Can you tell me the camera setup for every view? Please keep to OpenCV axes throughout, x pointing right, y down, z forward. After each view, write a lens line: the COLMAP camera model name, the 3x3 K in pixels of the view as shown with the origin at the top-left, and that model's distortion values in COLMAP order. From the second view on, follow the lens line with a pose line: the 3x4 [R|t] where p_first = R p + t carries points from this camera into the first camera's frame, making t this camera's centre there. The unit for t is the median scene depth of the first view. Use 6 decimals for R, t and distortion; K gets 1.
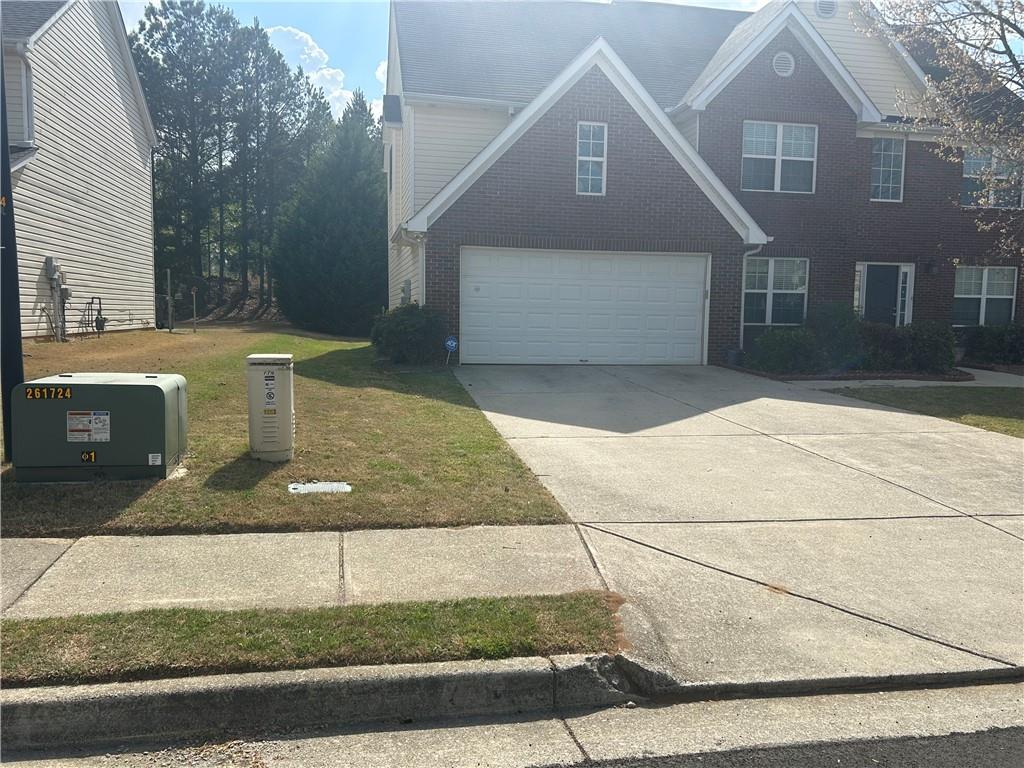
lens RADIAL K [[806.7, 0, 514.5], [0, 806.7, 388.6], [0, 0, 1]] dist [0.027410, 0.002040]
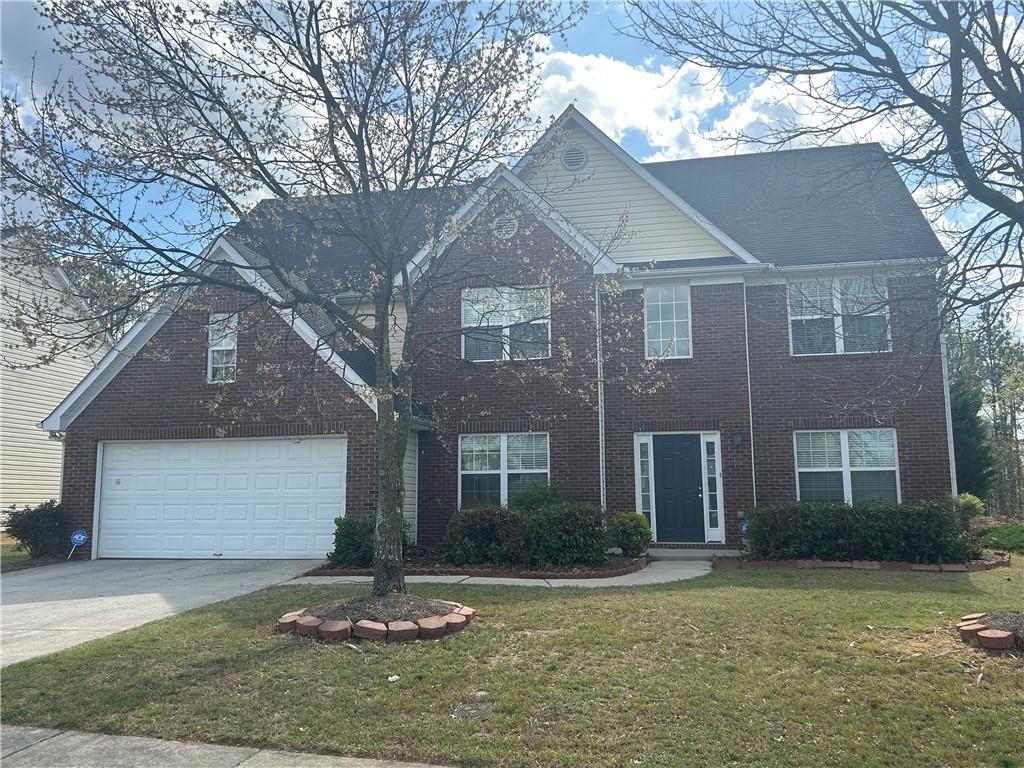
lens RADIAL K [[945.8, 0, 517.3], [0, 945.8, 348.7], [0, 0, 1]] dist [0.043499, 0.000000]
pose [[0.914781, -0.087112, -0.394445, 0.736776], [-0.017616, 0.966939, -0.254400, 0.008186], [0.403565, 0.239669, 0.883003, 0.089630]]
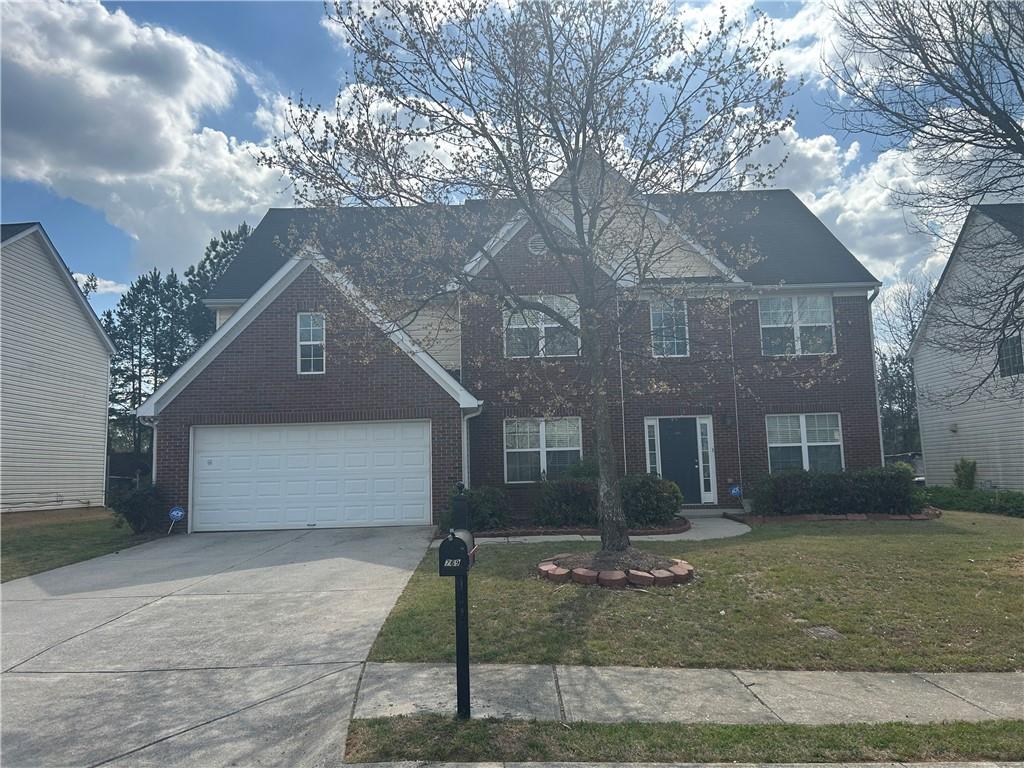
lens RADIAL K [[775.8, 0, 507.8], [0, 775.8, 378.5], [0, 0, 1]] dist [0.069826, -0.074722]
pose [[0.977065, -0.067345, -0.202013, 0.478849], [0.021667, 0.975190, -0.220308, 0.008260], [0.211837, 0.210878, 0.954283, 0.026305]]
